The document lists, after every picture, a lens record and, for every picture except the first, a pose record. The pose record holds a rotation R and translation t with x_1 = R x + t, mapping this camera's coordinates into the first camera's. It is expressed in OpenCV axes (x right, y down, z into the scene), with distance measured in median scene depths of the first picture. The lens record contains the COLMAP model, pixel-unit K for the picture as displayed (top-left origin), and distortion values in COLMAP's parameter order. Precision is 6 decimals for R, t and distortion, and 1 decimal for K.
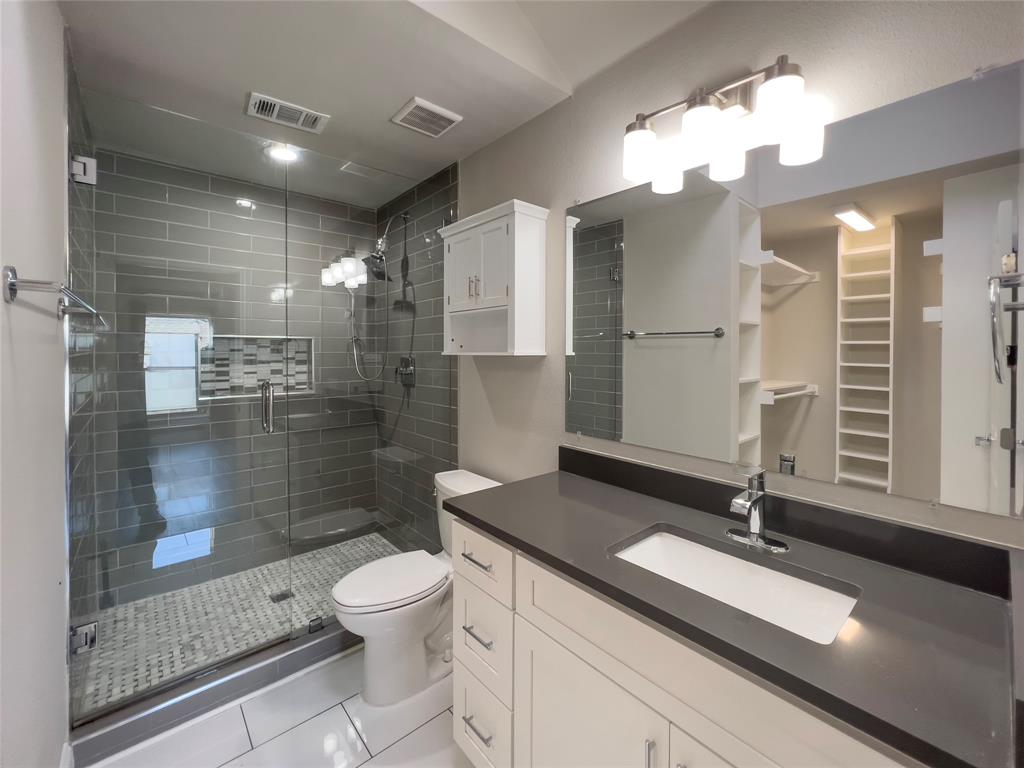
lens RADIAL K [[430.2, 0, 509.8], [0, 430.2, 390.9], [0, 0, 1]] dist [0.001197, 0.000459]
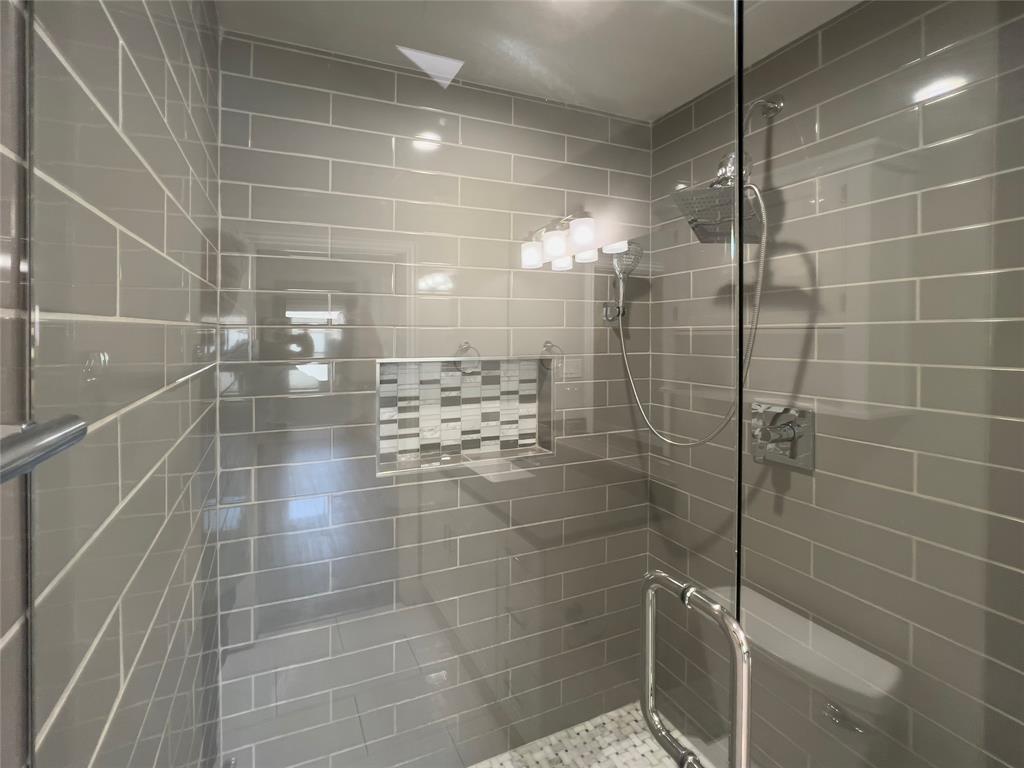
lens RADIAL K [[418.8, 0, 510.4], [0, 418.8, 366.9], [0, 0, 1]] dist [-0.006531, 0.000079]
pose [[0.976959, 0.002922, -0.213409, -0.400906], [-0.004316, 0.999972, -0.006067, -0.108673], [0.213385, 0.006848, 0.976944, 0.465222]]
